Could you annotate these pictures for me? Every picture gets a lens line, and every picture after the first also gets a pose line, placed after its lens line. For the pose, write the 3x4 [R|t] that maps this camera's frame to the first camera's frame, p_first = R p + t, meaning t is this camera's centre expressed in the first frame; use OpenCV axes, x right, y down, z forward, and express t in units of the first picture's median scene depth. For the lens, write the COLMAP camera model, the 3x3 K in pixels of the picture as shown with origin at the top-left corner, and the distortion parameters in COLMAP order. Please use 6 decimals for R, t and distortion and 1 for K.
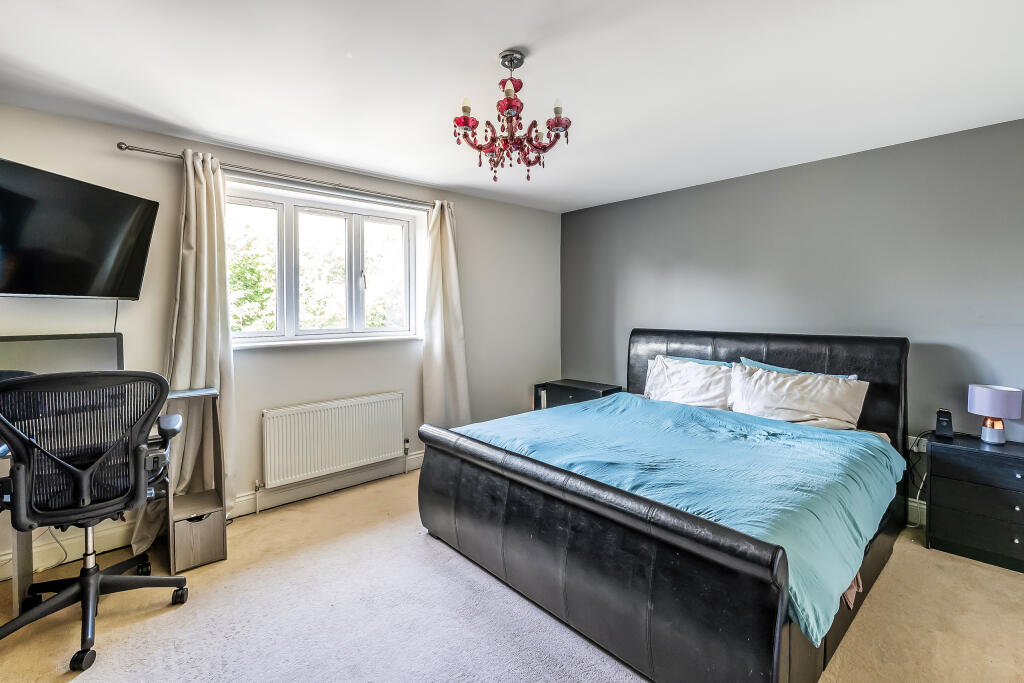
lens RADIAL K [[469.2, 0, 484.7], [0, 469.2, 302.5], [0, 0, 1]] dist [-0.000978, 0.000098]
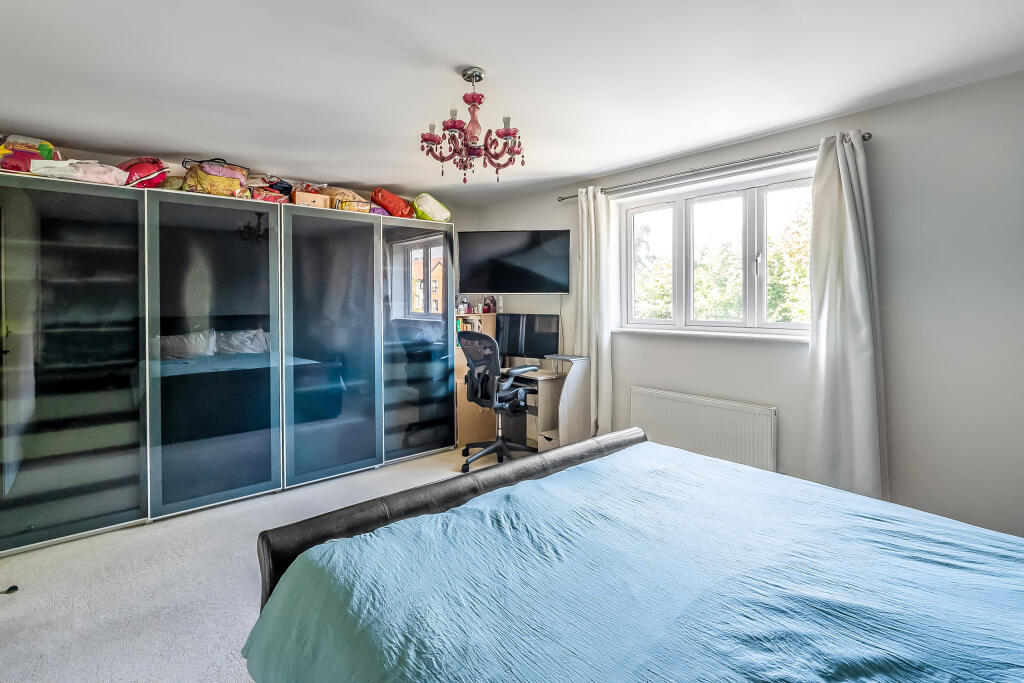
lens RADIAL K [[469.2, 0, 484.7], [0, 469.2, 302.5], [0, 0, 1]] dist [-0.000978, 0.000098]
pose [[-0.013431, 0.010459, -0.999855, 0.631841], [0.020741, 0.999733, 0.010179, 0.000078], [0.999695, -0.020601, -0.013644, 0.575789]]
